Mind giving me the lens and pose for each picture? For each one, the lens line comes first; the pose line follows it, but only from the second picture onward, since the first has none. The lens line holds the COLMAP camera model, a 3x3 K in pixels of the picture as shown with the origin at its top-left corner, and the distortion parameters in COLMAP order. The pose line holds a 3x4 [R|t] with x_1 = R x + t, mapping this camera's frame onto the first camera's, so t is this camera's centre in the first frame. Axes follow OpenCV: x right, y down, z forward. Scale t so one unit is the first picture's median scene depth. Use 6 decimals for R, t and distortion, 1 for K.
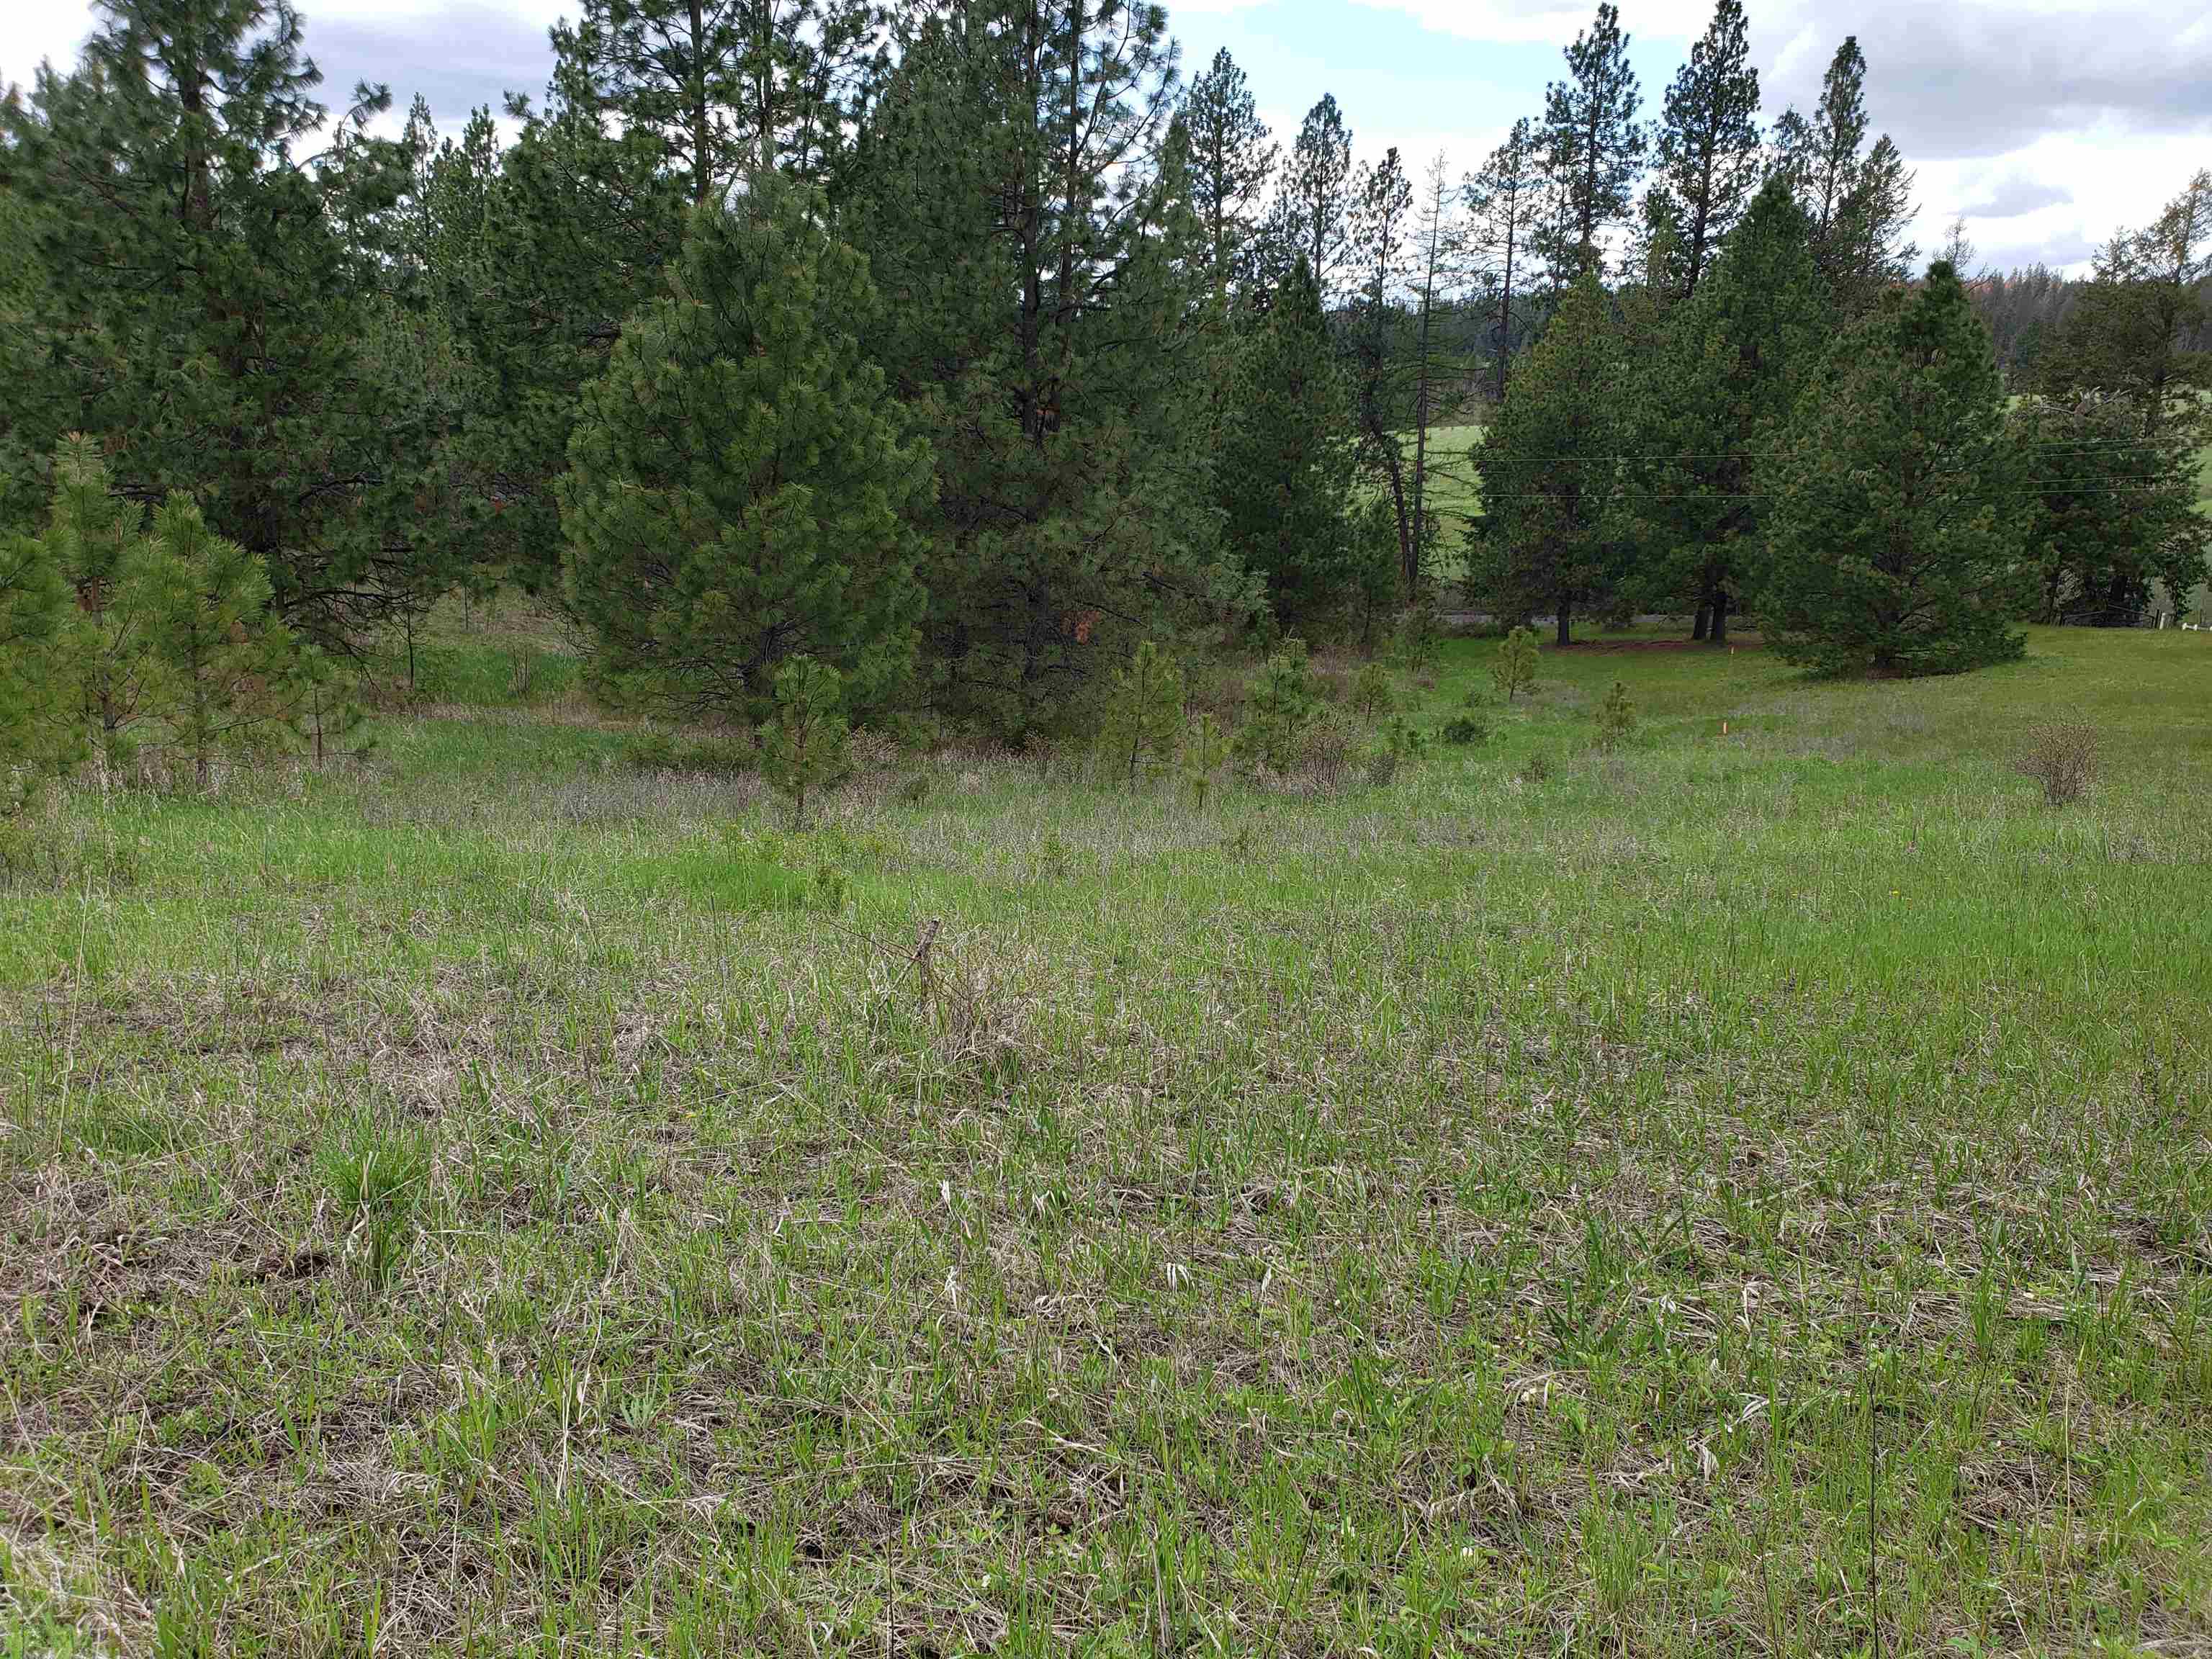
lens RADIAL K [[1824.2, 0, 1106.0], [0, 1824.2, 829.5], [0, 0, 1]] dist [0.003187, -0.004197]
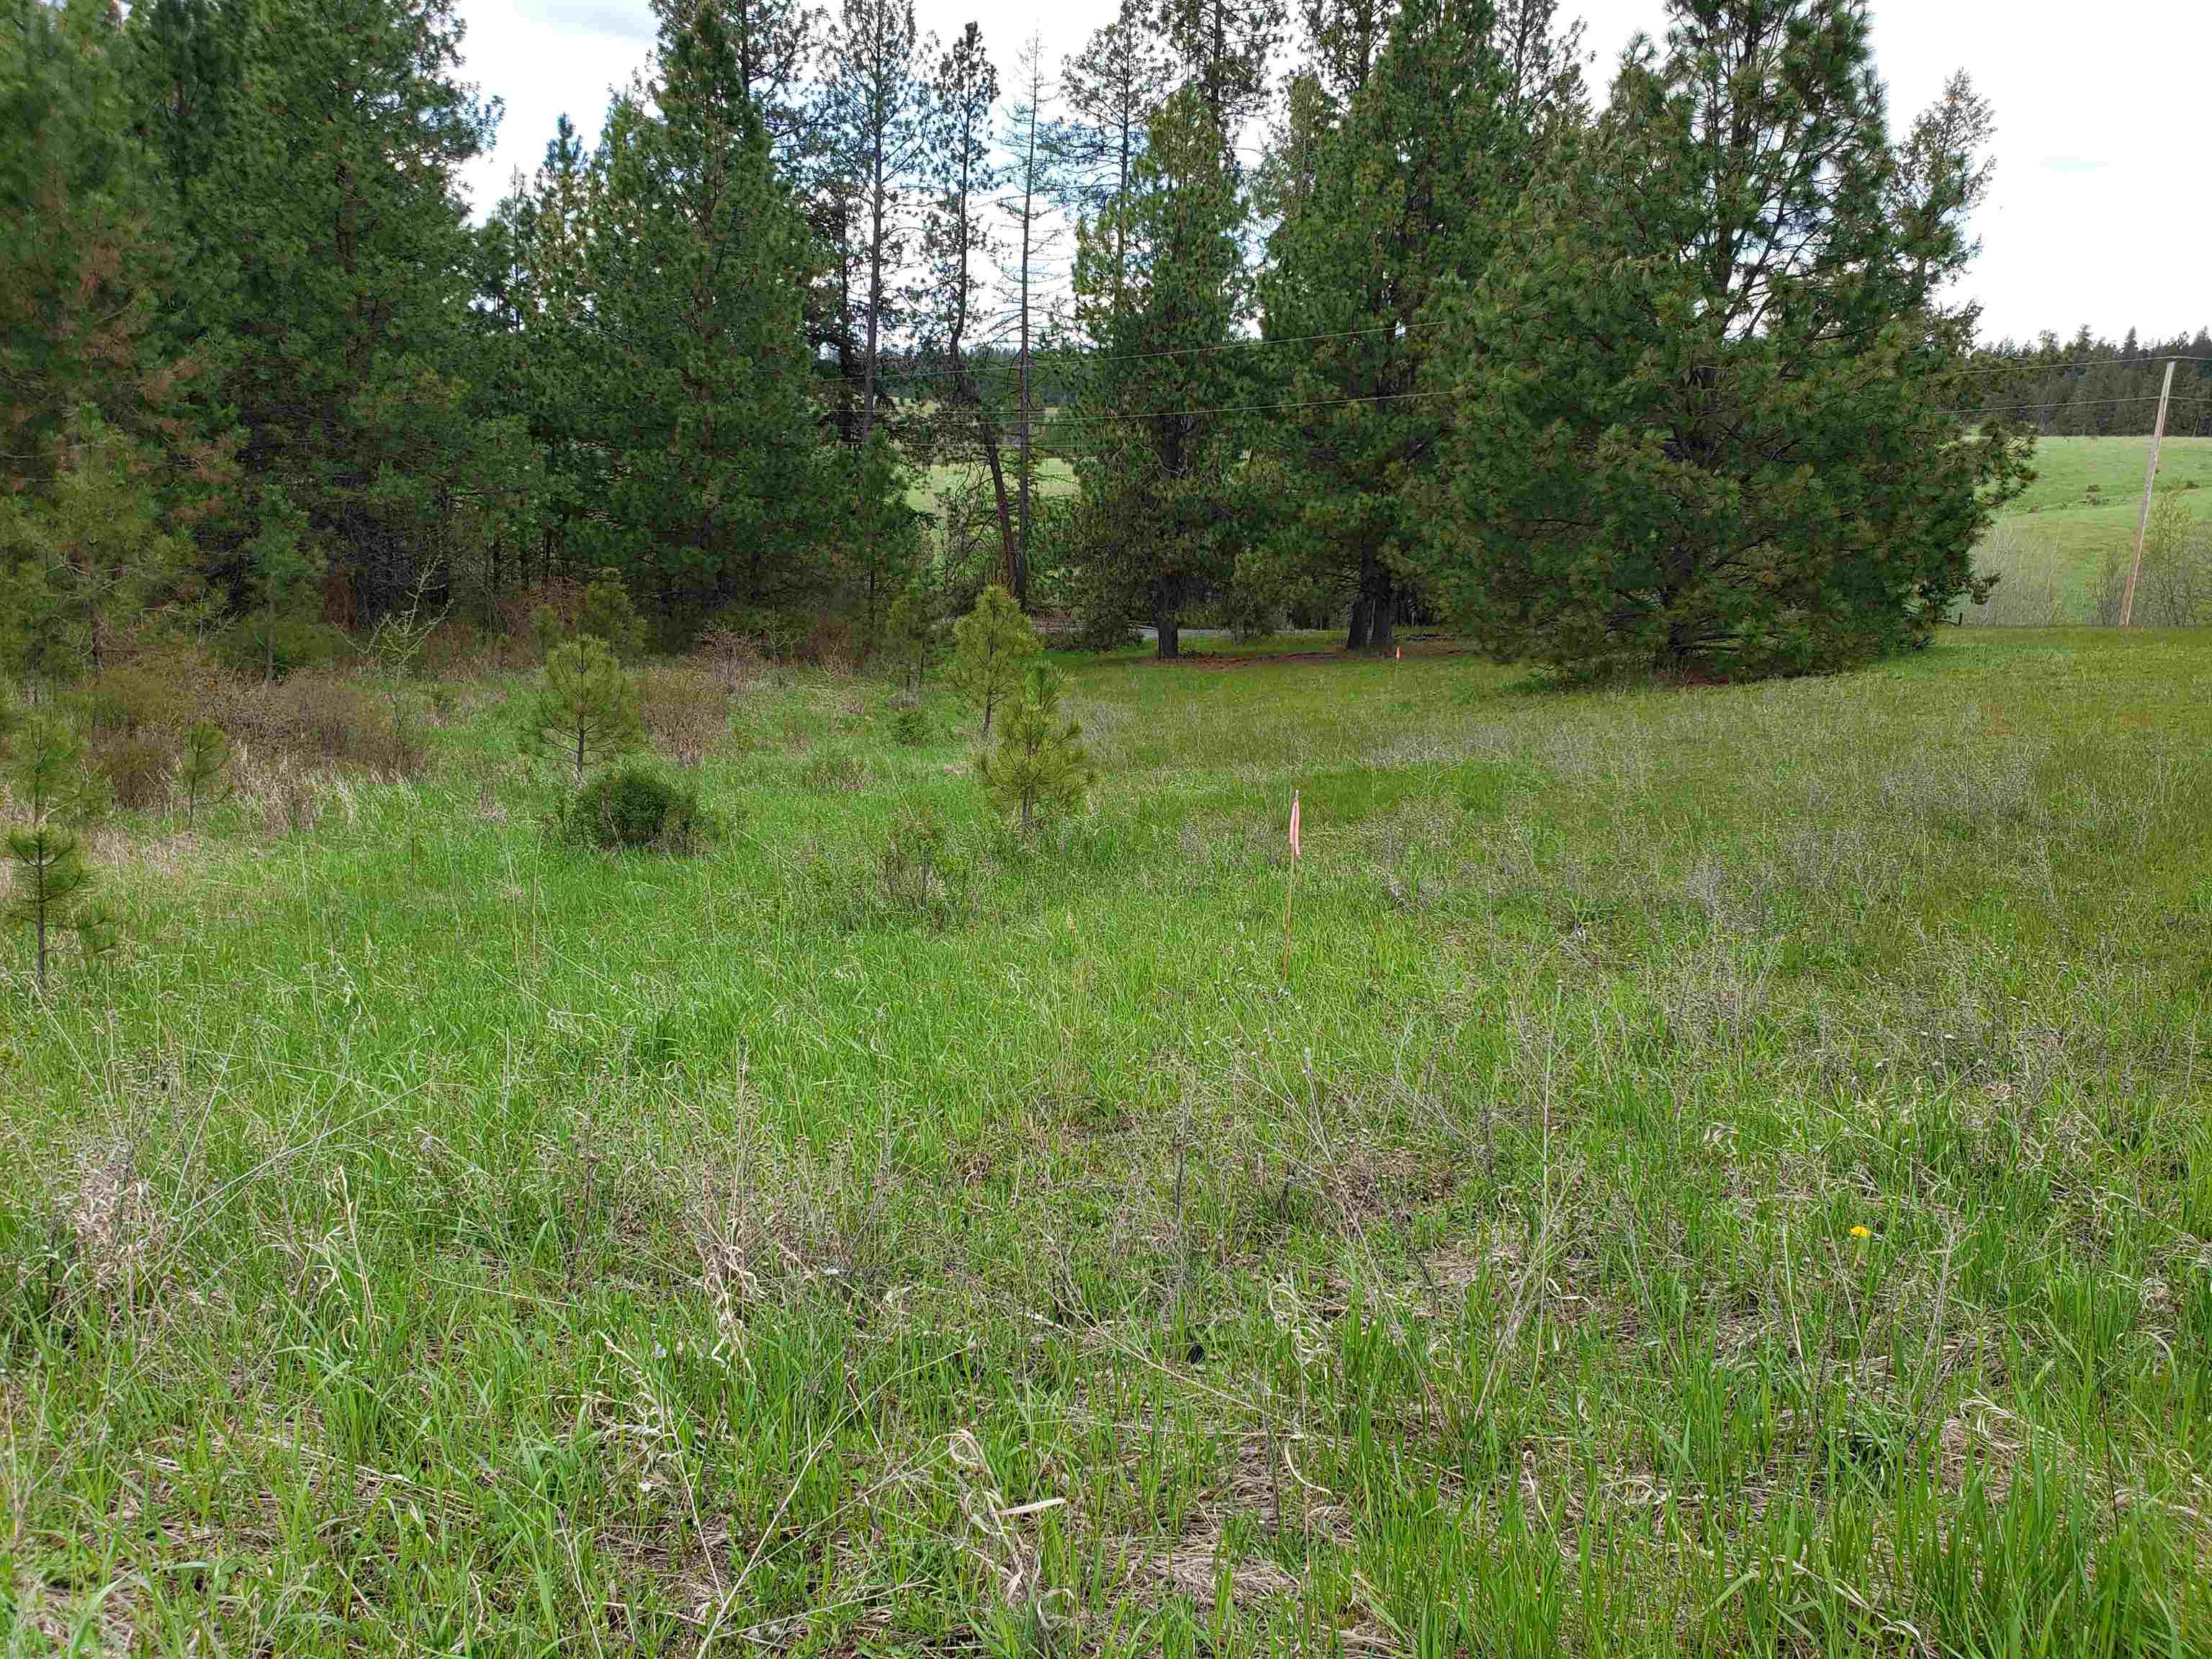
lens RADIAL K [[1666.3, 0, 1106.0], [0, 1666.3, 829.5], [0, 0, 1]] dist [-0.000487, -0.127393]
pose [[0.989729, -0.008236, 0.142720, 0.111988], [0.011006, 0.999766, -0.018628, -0.020098], [-0.142533, 0.020007, 0.989588, 0.313146]]
